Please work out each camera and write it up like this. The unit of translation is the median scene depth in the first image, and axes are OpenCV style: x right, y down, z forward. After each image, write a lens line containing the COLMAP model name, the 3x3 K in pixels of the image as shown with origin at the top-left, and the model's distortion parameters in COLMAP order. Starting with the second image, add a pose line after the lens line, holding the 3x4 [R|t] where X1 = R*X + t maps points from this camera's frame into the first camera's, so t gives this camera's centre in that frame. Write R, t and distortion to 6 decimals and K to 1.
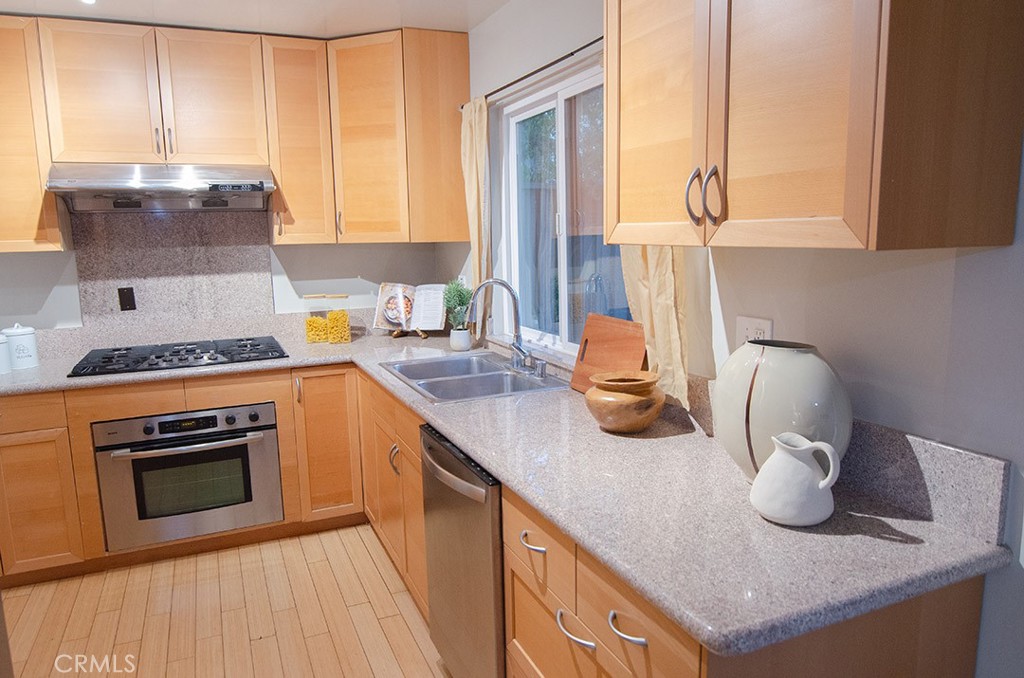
lens RADIAL K [[691.2, 0, 512.0], [0, 691.2, 339.0], [0, 0, 1]] dist [0.007180, -0.023995]
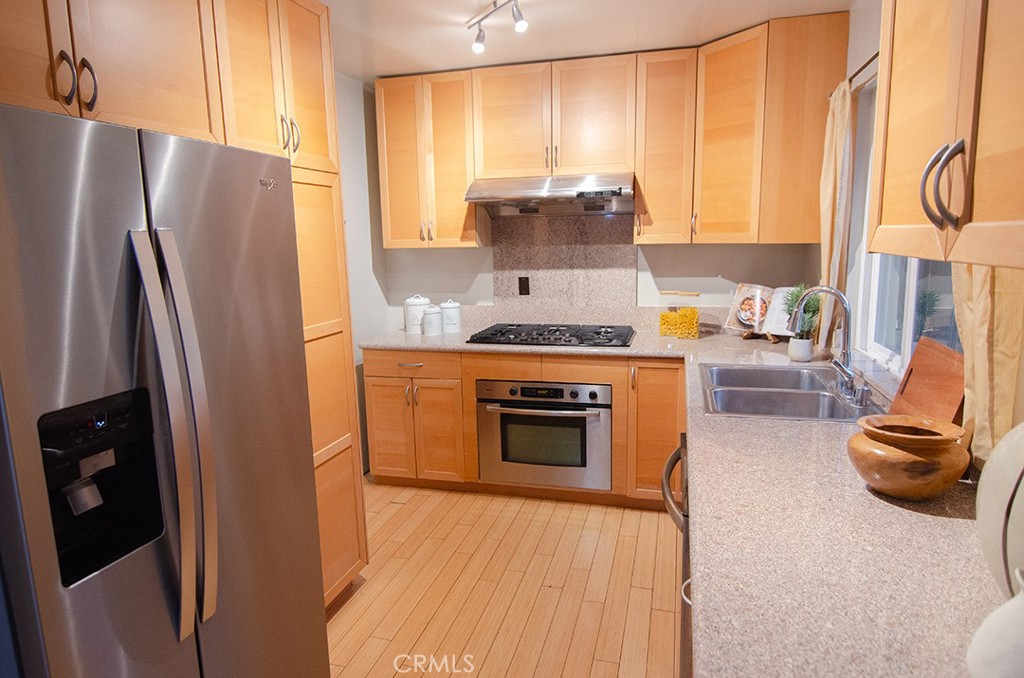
lens RADIAL K [[616.9, 0, 512.0], [0, 616.9, 339.0], [0, 0, 1]] dist [-0.006840, -0.002940]
pose [[0.773747, 0.107793, -0.624257, 0.145597], [-0.094147, 0.994041, 0.054953, -0.022521], [0.626460, 0.016252, 0.779284, 0.117456]]
